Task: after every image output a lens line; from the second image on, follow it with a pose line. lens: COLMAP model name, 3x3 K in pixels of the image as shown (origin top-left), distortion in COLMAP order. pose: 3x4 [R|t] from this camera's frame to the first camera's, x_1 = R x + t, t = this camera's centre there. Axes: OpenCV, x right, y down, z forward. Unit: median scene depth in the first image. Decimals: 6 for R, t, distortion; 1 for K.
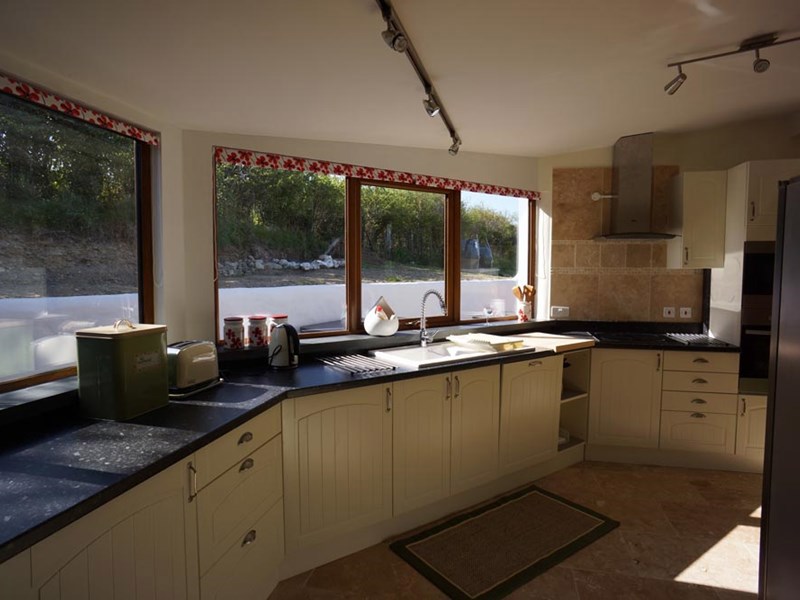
lens RADIAL K [[474.3, 0, 395.4], [0, 474.3, 296.6], [0, 0, 1]] dist [-0.079429, 0.054602]
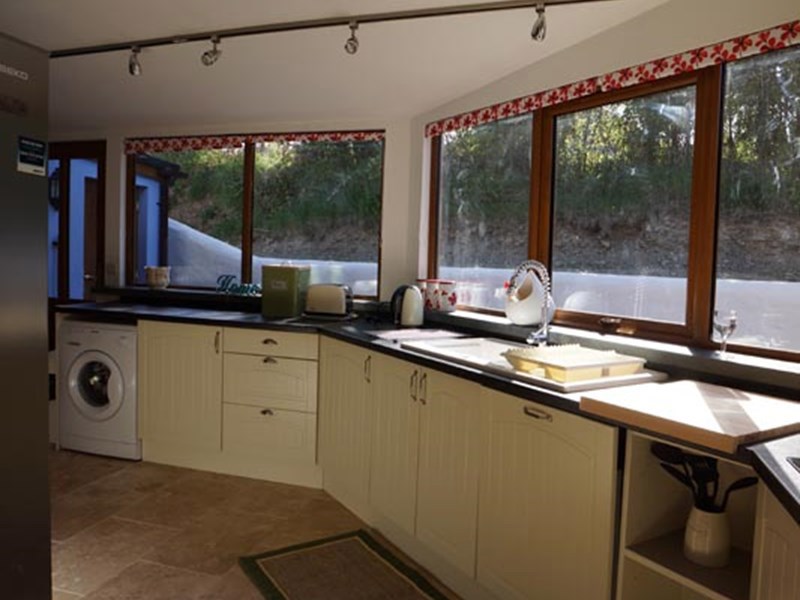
lens RADIAL K [[631.6, 0, 398.4], [0, 631.6, 290.3], [0, 0, 1]] dist [-0.058712, 0.000725]
pose [[-0.073207, 0.052489, -0.995935, 1.086925], [-0.092676, 0.993935, 0.059196, -0.010249], [0.993001, 0.096633, -0.067899, 1.021267]]
